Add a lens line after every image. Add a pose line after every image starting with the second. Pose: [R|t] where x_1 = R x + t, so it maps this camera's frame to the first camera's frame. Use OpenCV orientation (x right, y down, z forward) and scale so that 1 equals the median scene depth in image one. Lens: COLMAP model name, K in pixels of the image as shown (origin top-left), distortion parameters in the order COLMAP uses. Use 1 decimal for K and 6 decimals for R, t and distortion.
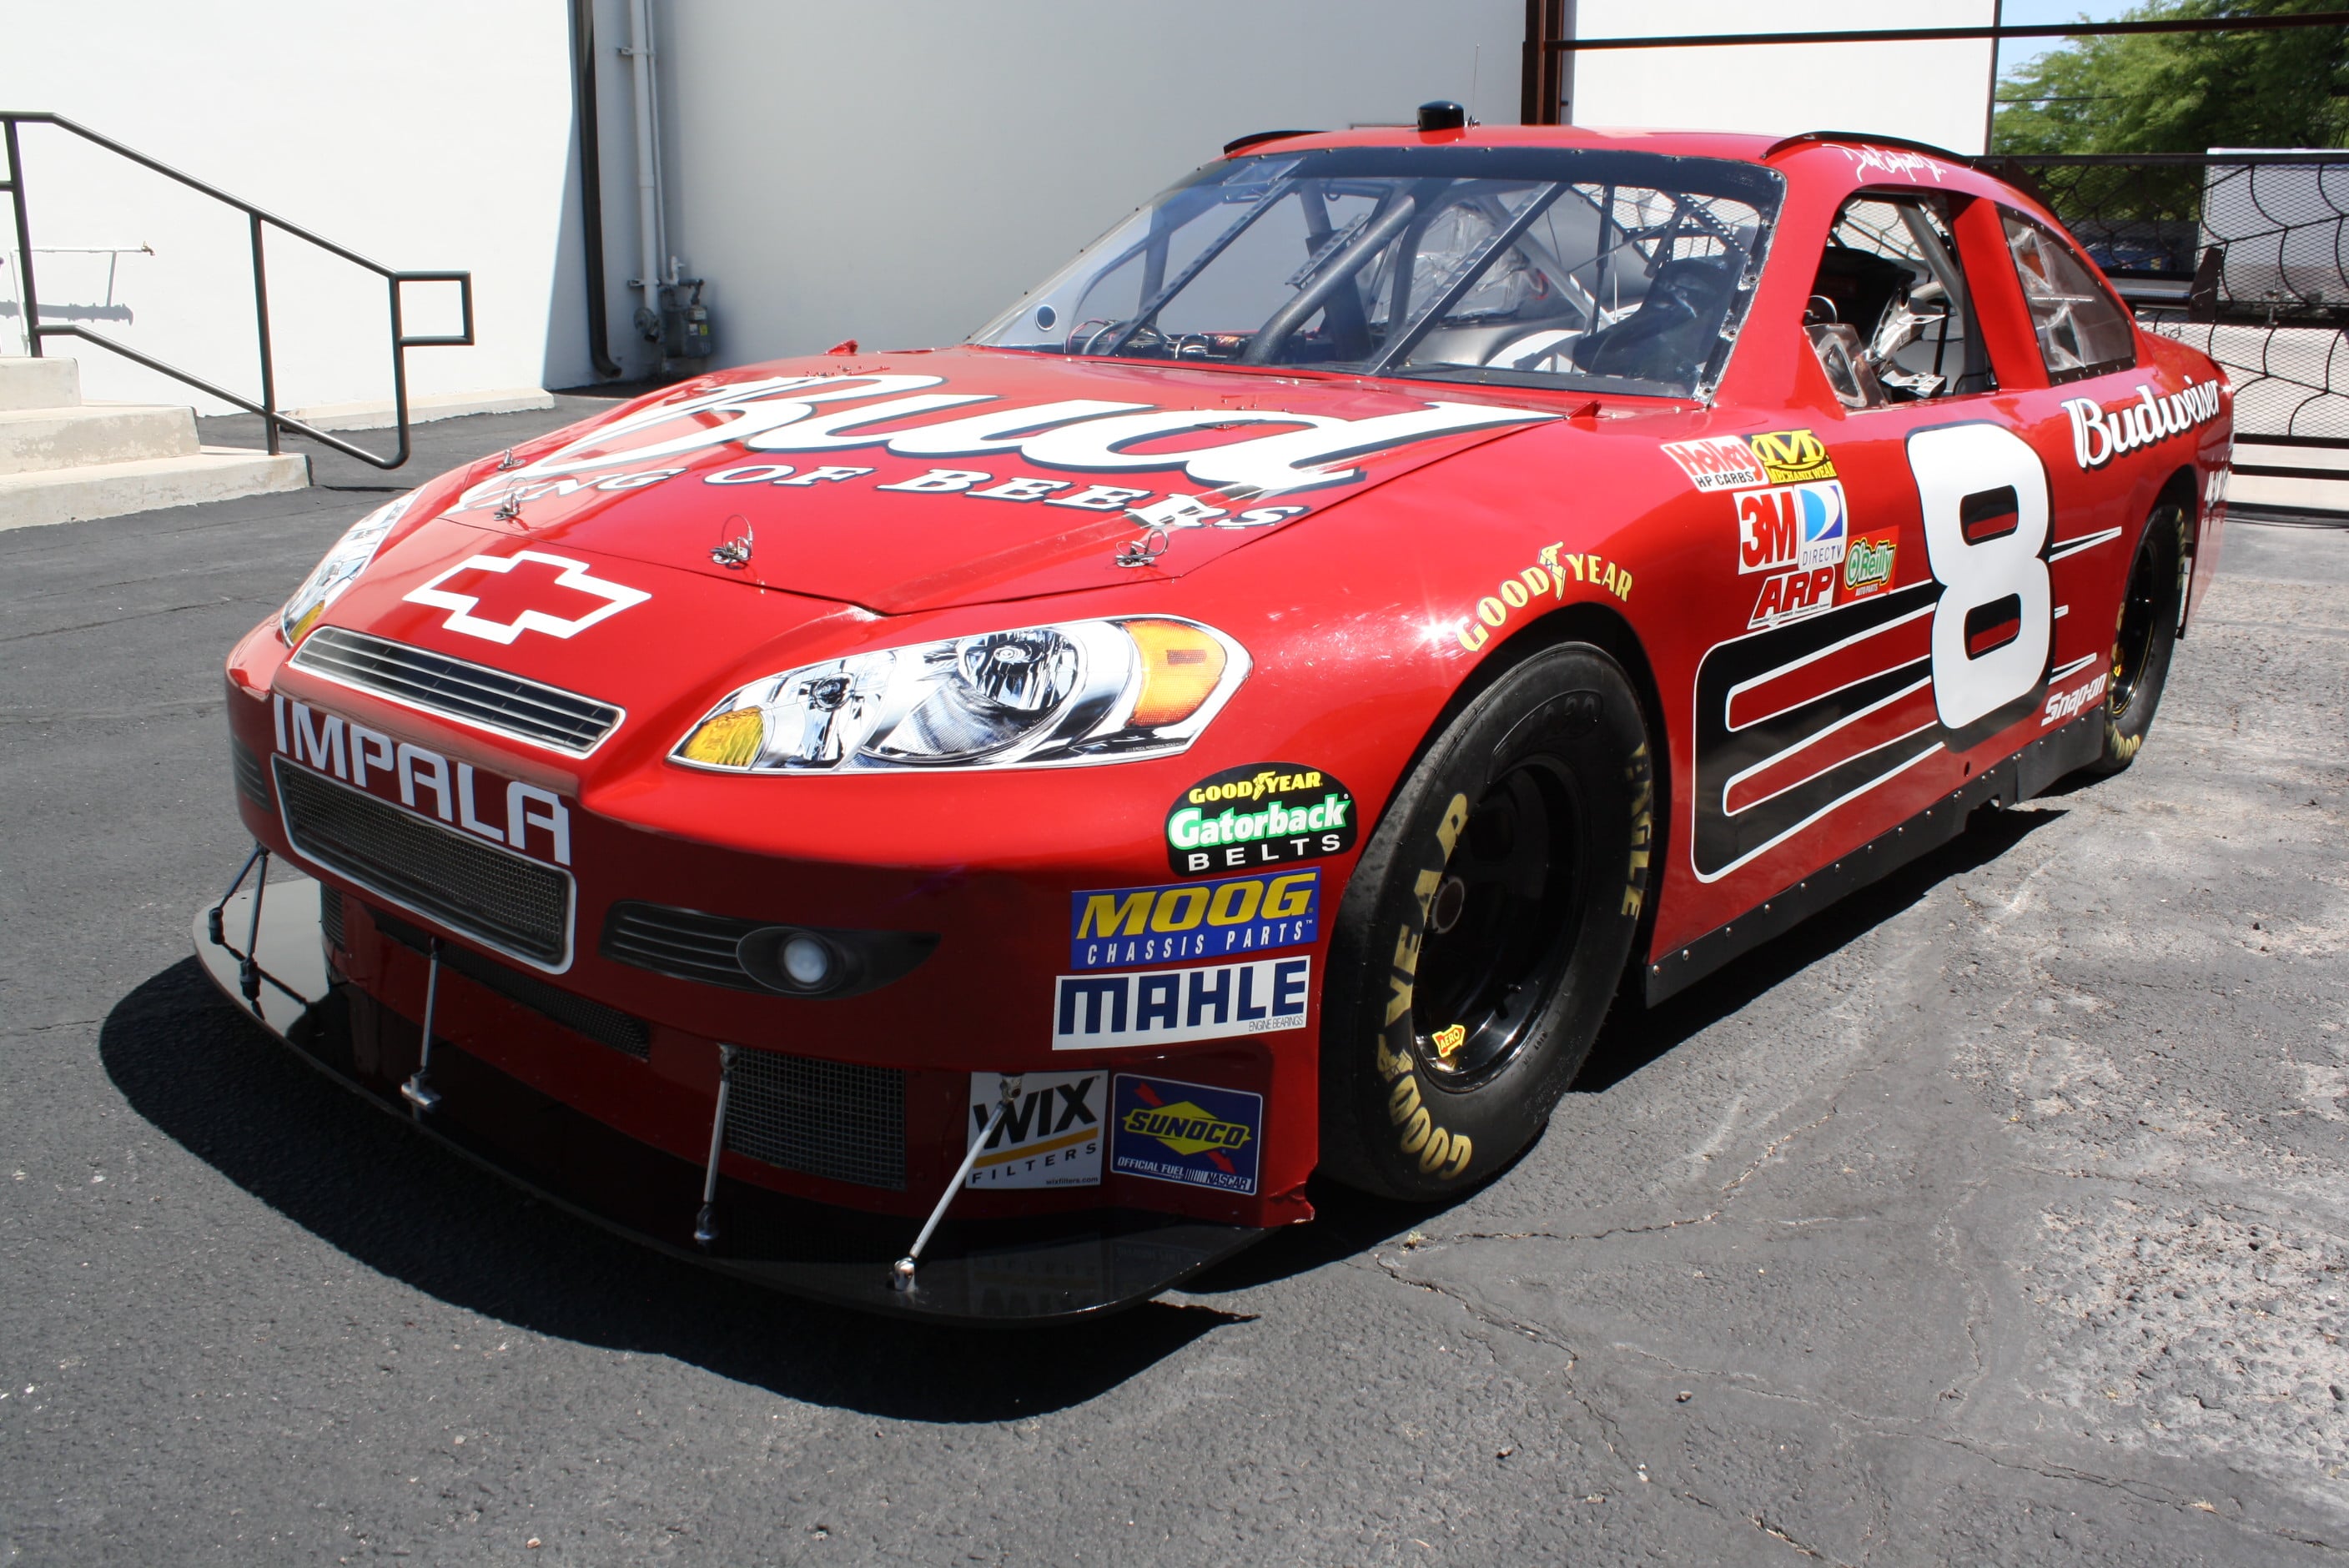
lens RADIAL K [[2027.2, 0, 1214.6], [0, 2027.2, 757.5], [0, 0, 1]] dist [-0.161936, 0.129096]
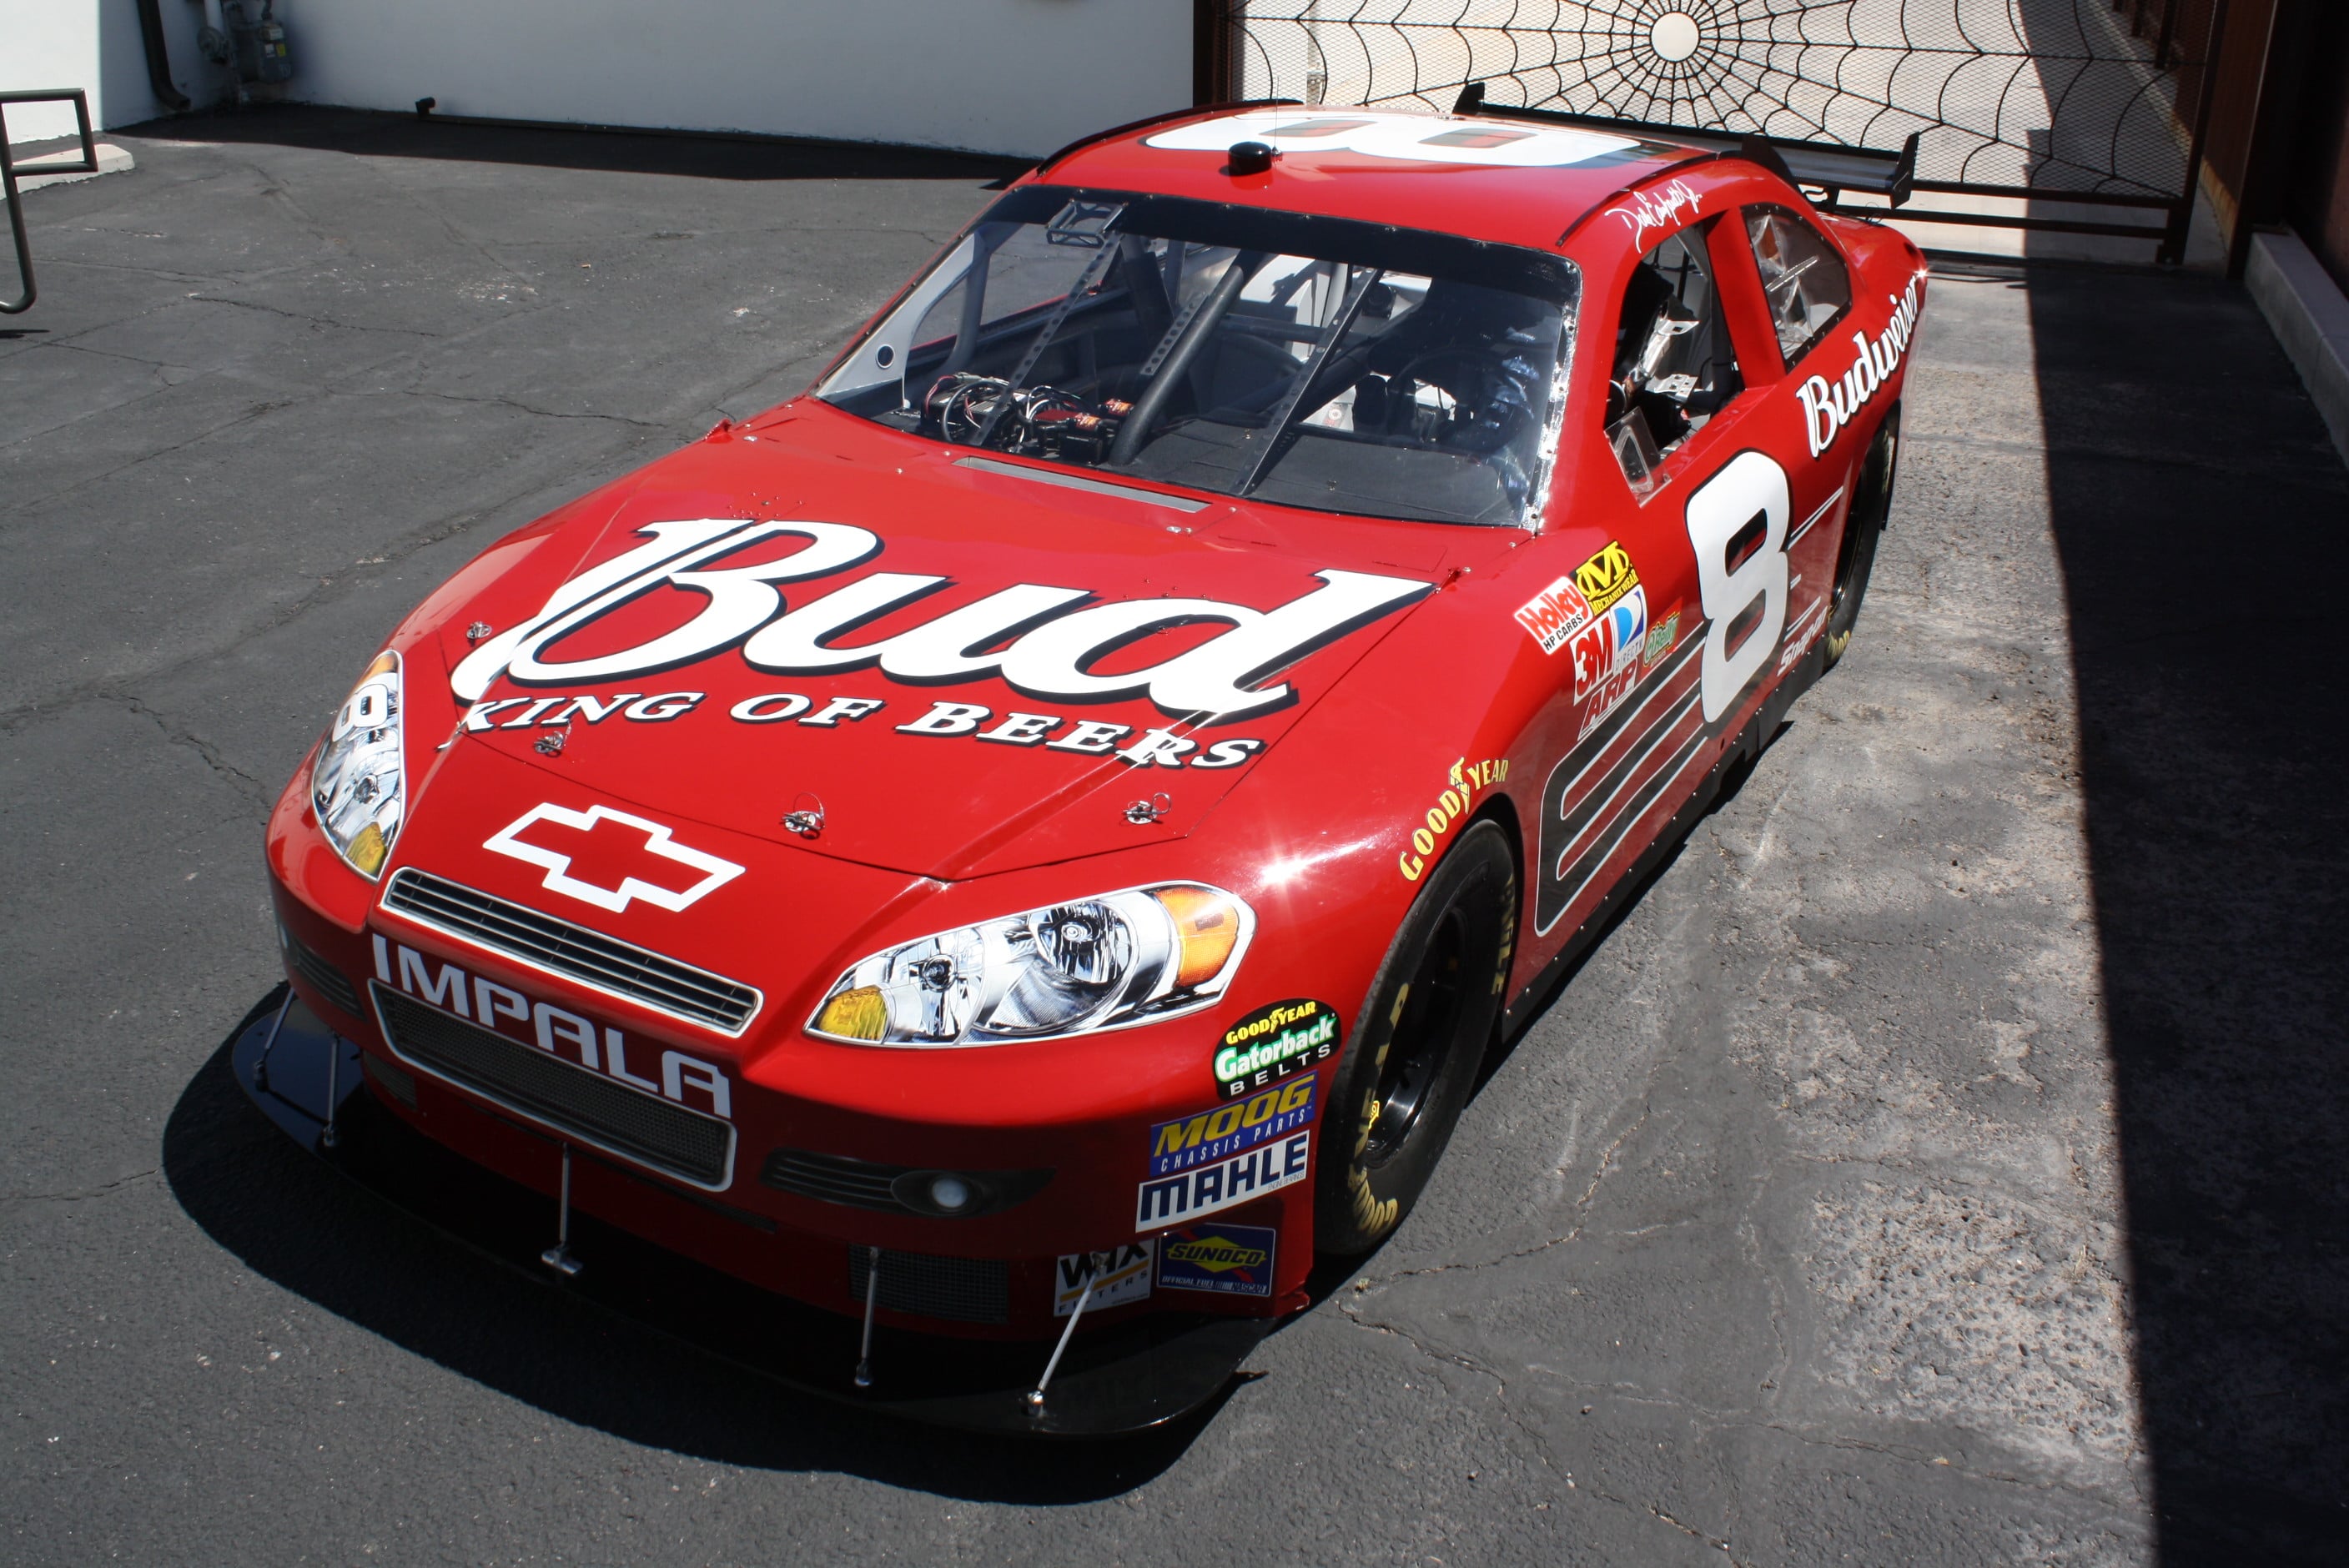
lens RADIAL K [[2183.5, 0, 1204.5], [0, 2183.5, 764.1], [0, 0, 1]] dist [-0.111291, 0.000000]
pose [[0.982926, -0.072078, 0.169298, -0.239170], [0.040373, 0.982145, 0.183745, -0.393743], [-0.179519, -0.173772, 0.968285, -0.324444]]
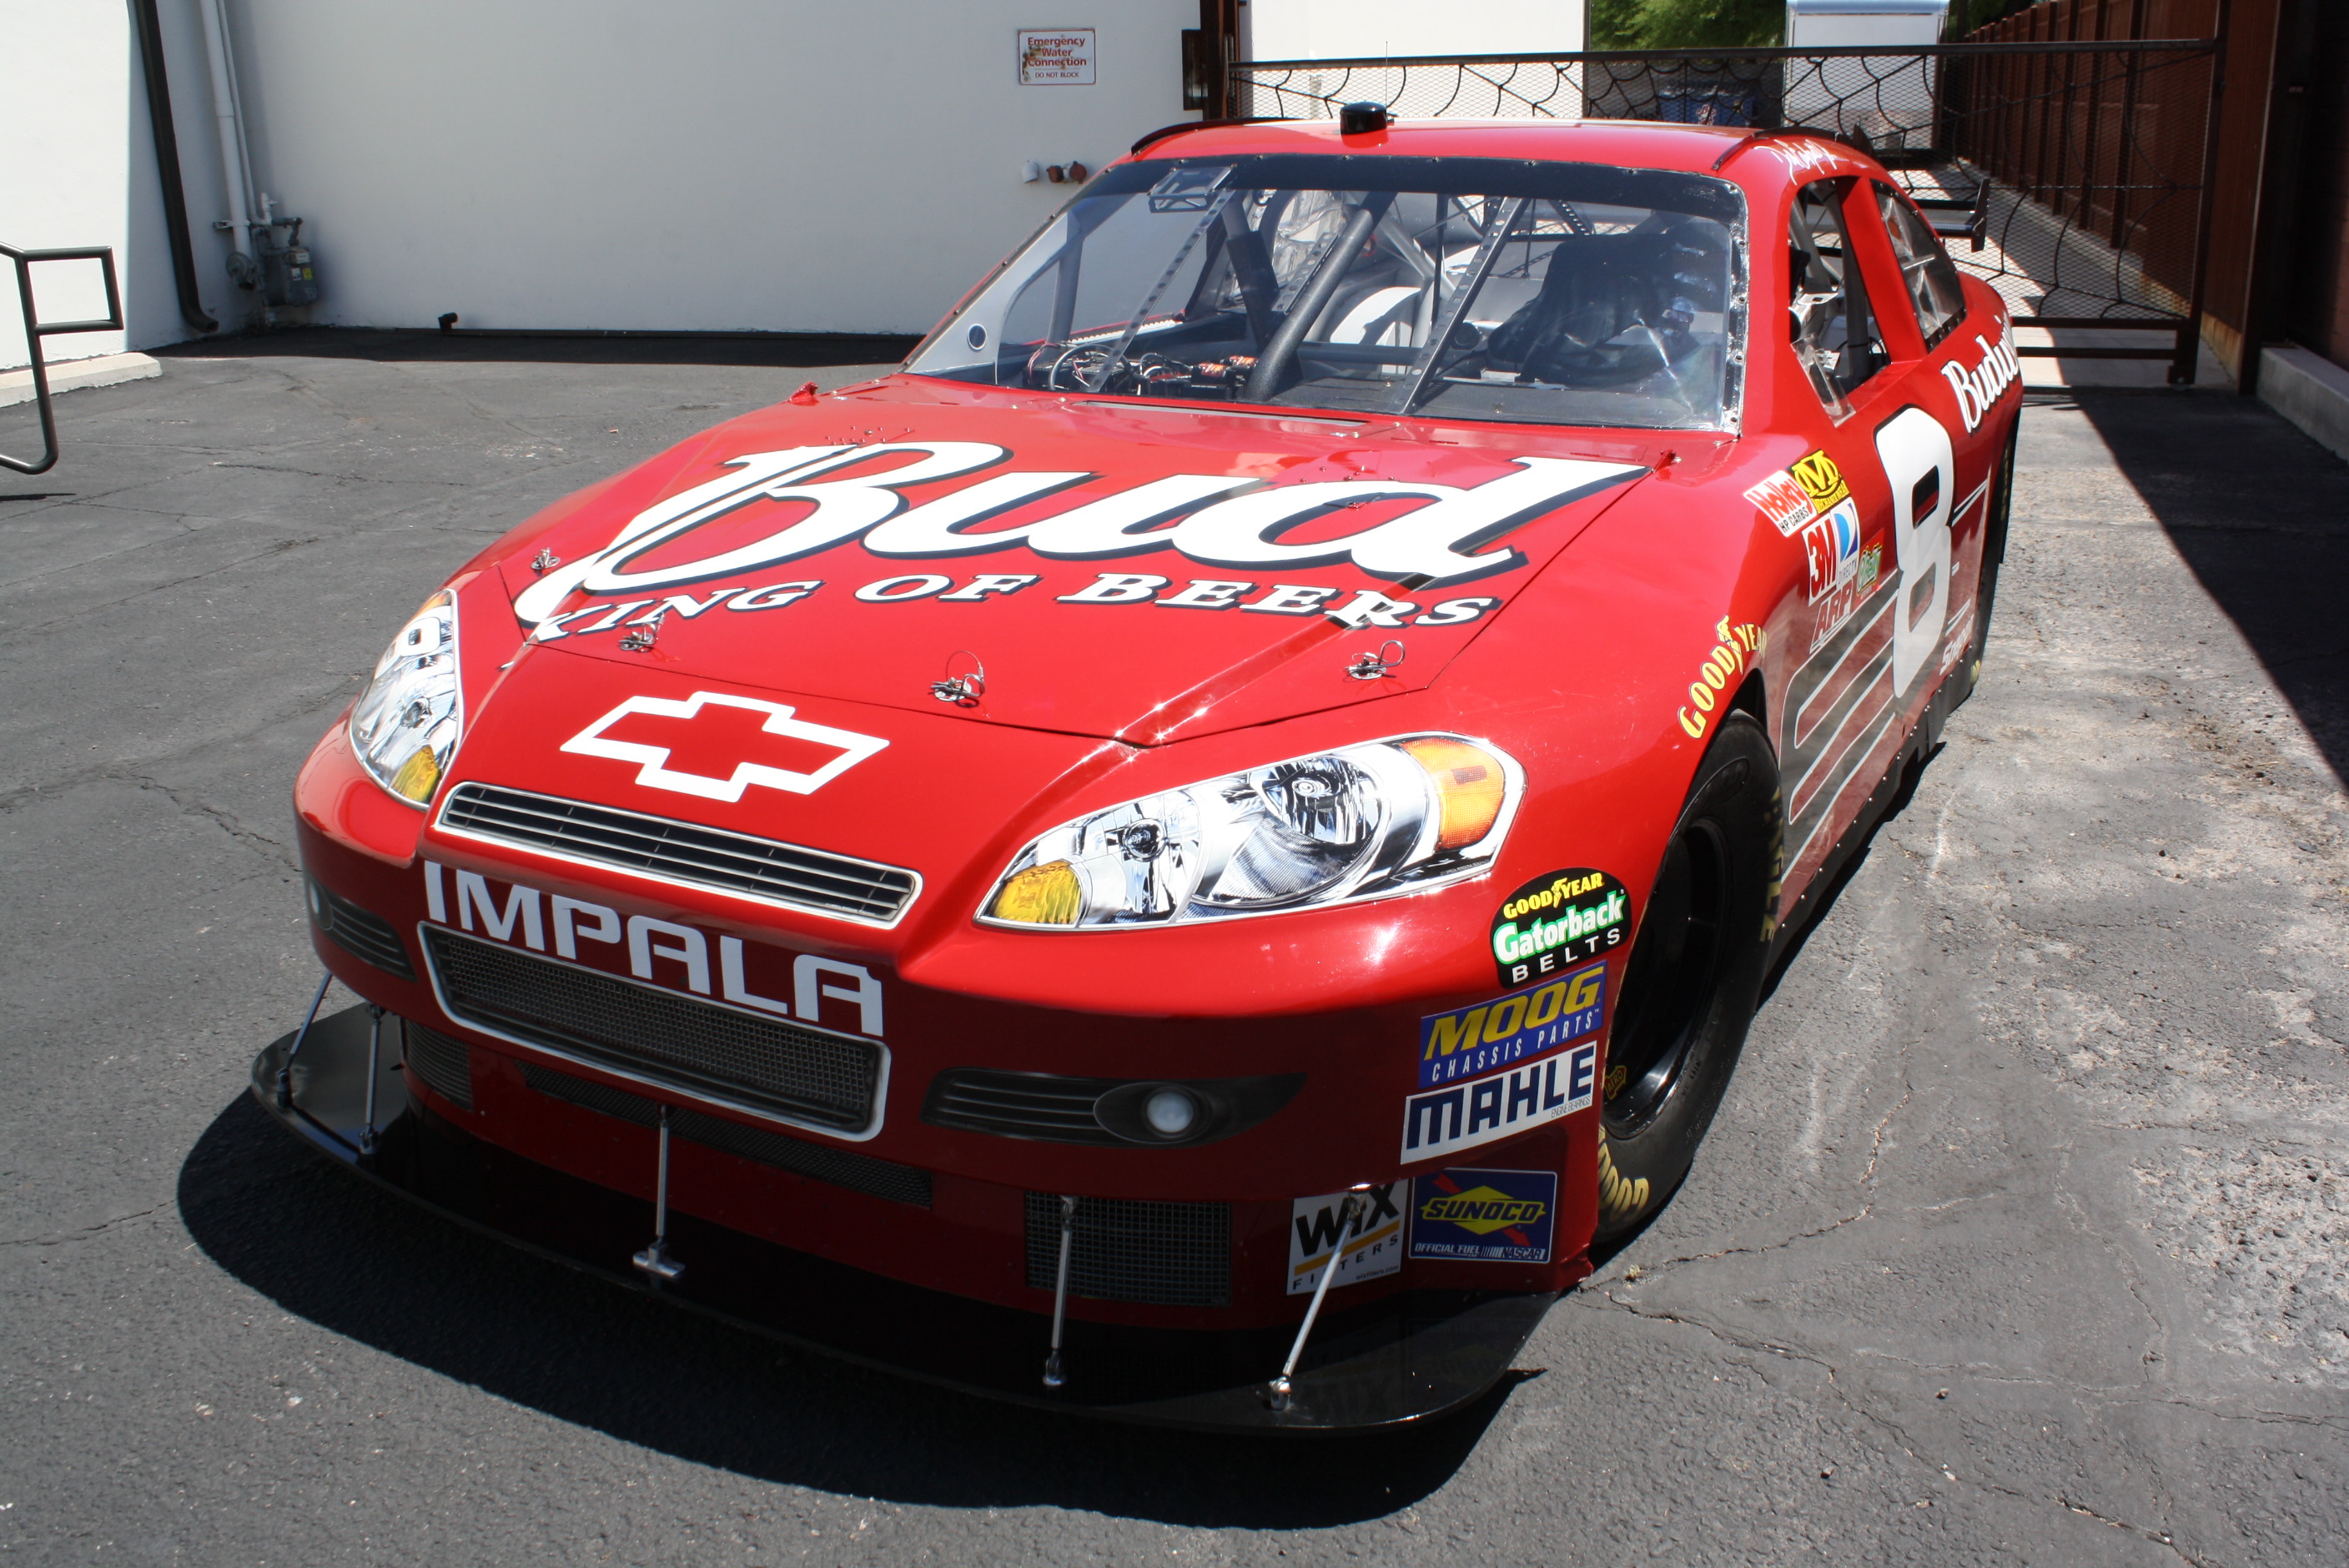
lens RADIAL K [[2094.4, 0, 1197.7], [0, 2094.4, 767.4], [0, 0, 1]] dist [-0.144183, 0.116759]
pose [[0.978968, -0.086758, 0.184647, -0.341695], [0.075545, 0.994894, 0.066929, -0.132592], [-0.189511, -0.051572, 0.980523, -0.032814]]
